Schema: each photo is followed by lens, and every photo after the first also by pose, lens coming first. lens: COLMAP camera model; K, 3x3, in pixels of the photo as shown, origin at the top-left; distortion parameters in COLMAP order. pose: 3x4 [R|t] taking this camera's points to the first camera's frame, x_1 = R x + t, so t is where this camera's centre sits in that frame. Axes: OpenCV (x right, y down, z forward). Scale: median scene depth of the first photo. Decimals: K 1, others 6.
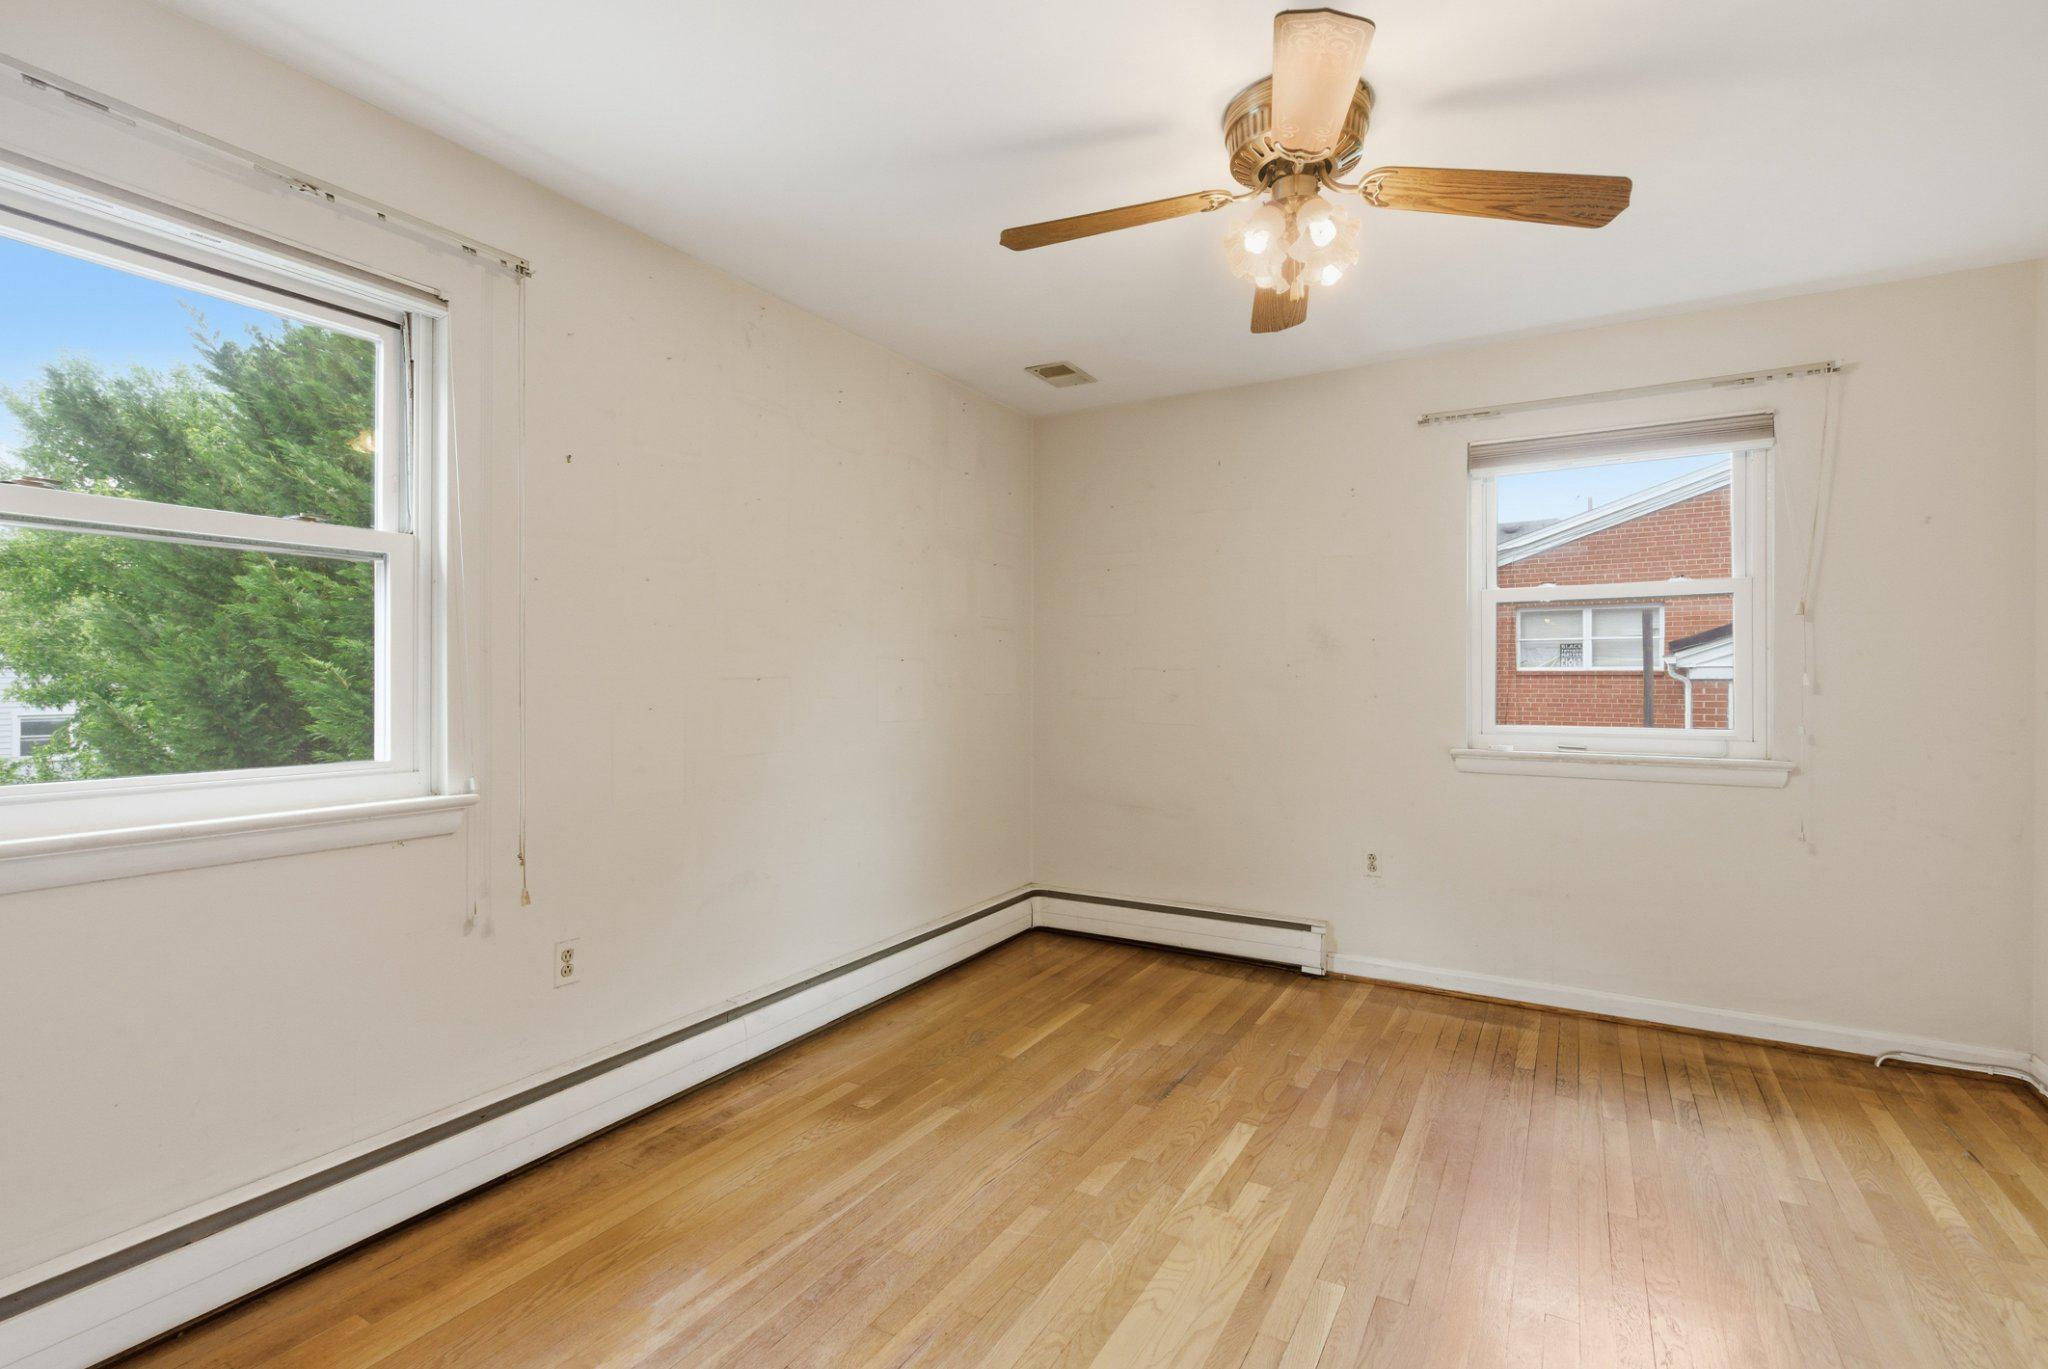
lens RADIAL K [[950.4, 0, 1024.0], [0, 950.4, 684.5], [0, 0, 1]] dist [0.002369, -0.000632]
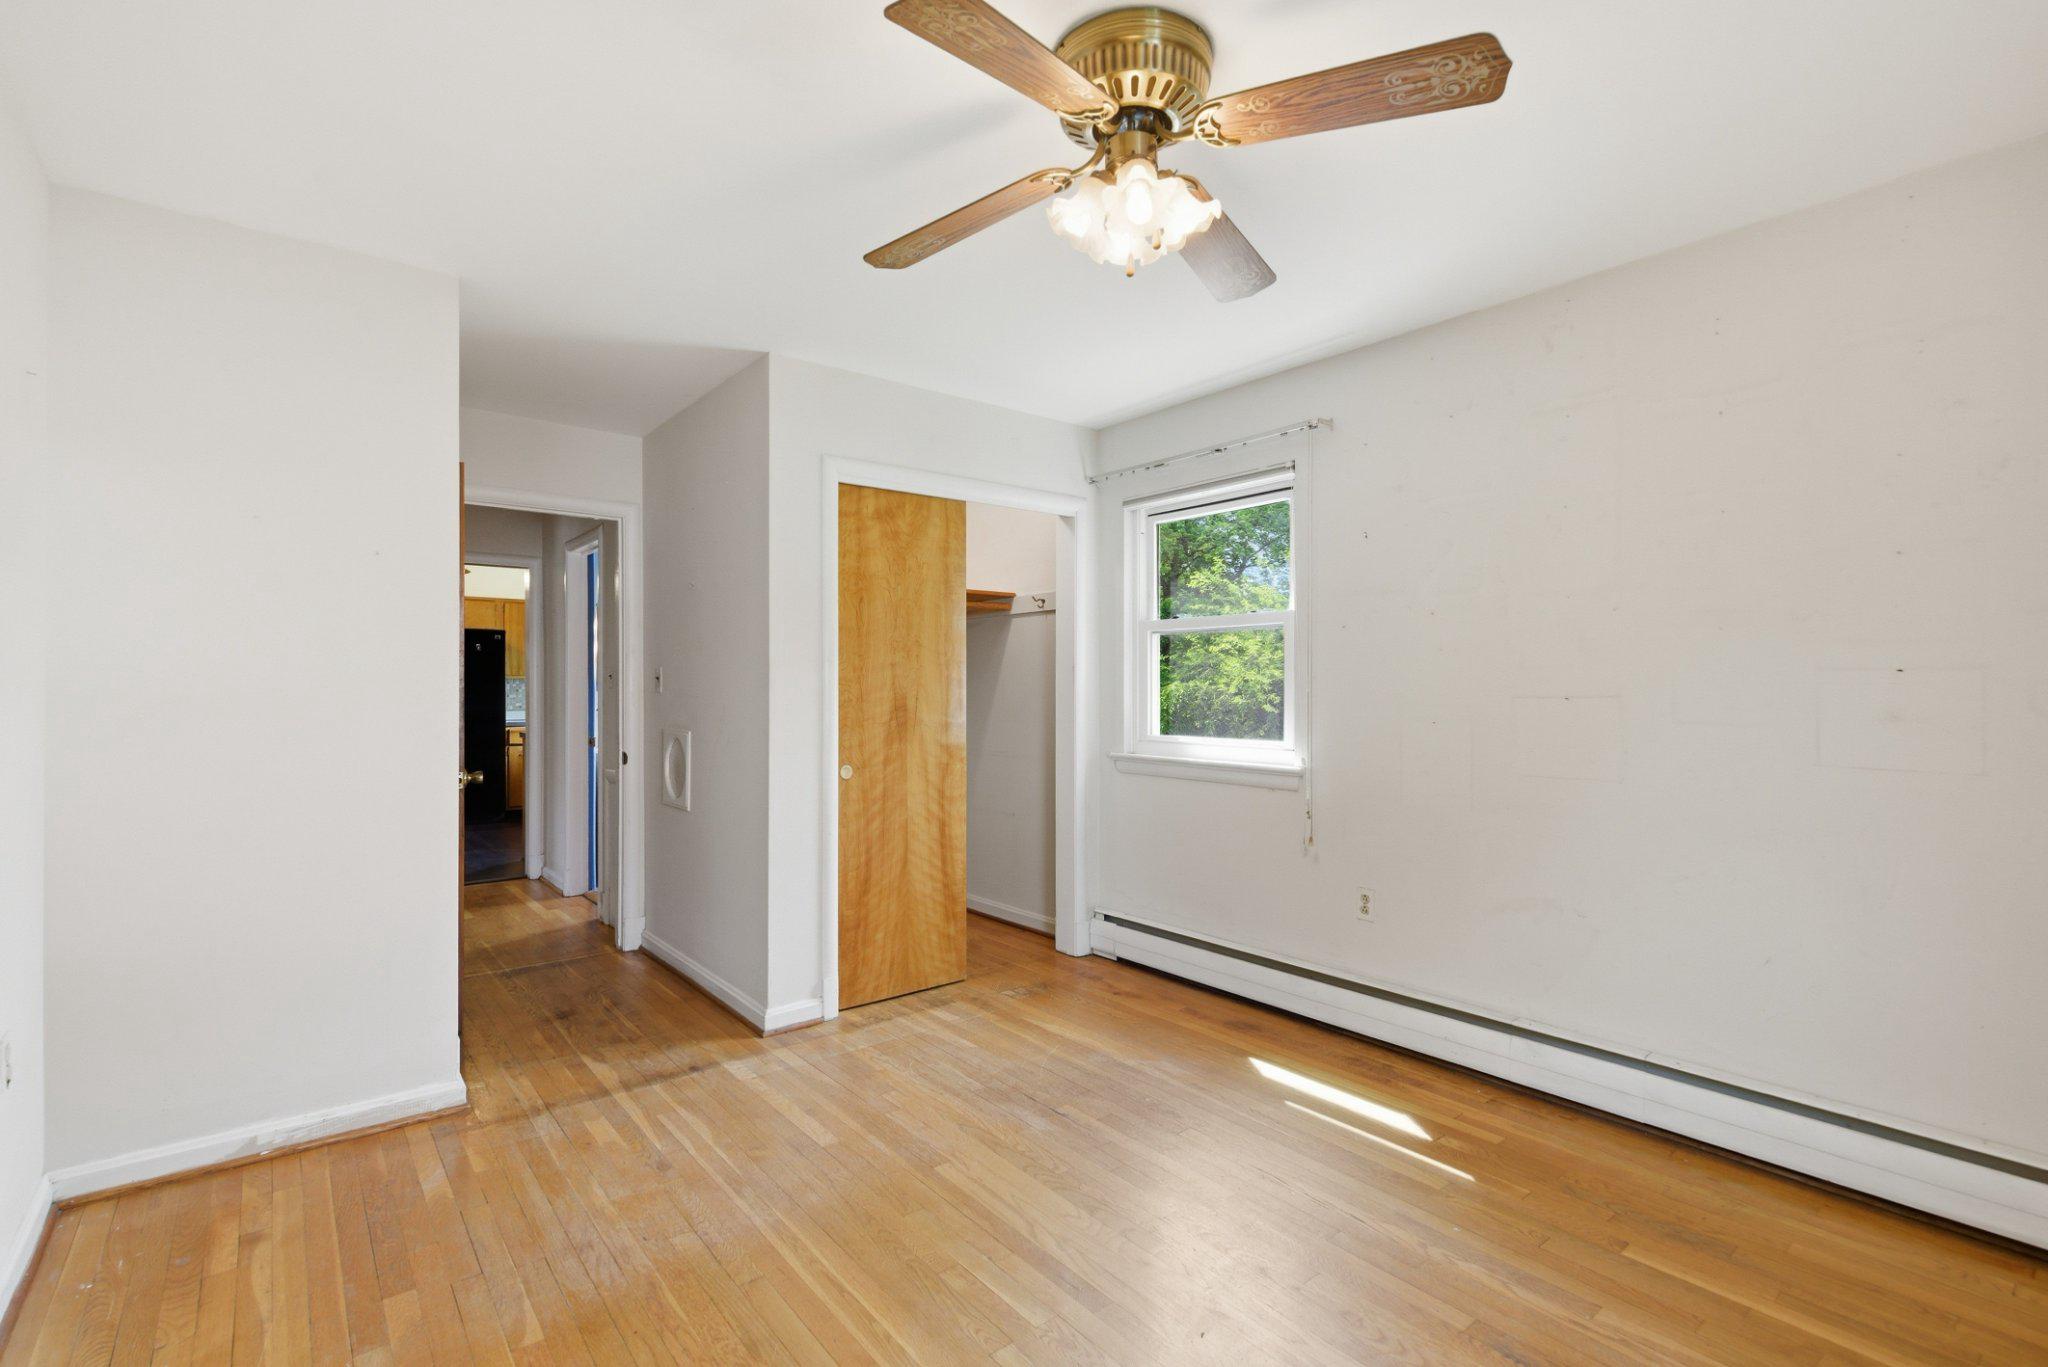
lens RADIAL K [[950.4, 0, 1024.0], [0, 950.4, 683.5], [0, 0, 1]] dist [0.002369, -0.000632]
pose [[-0.375116, -0.010120, -0.926923, 0.892995], [-0.008036, 0.999938, -0.007665, -0.009110], [0.926943, 0.004574, -0.375174, 0.971074]]
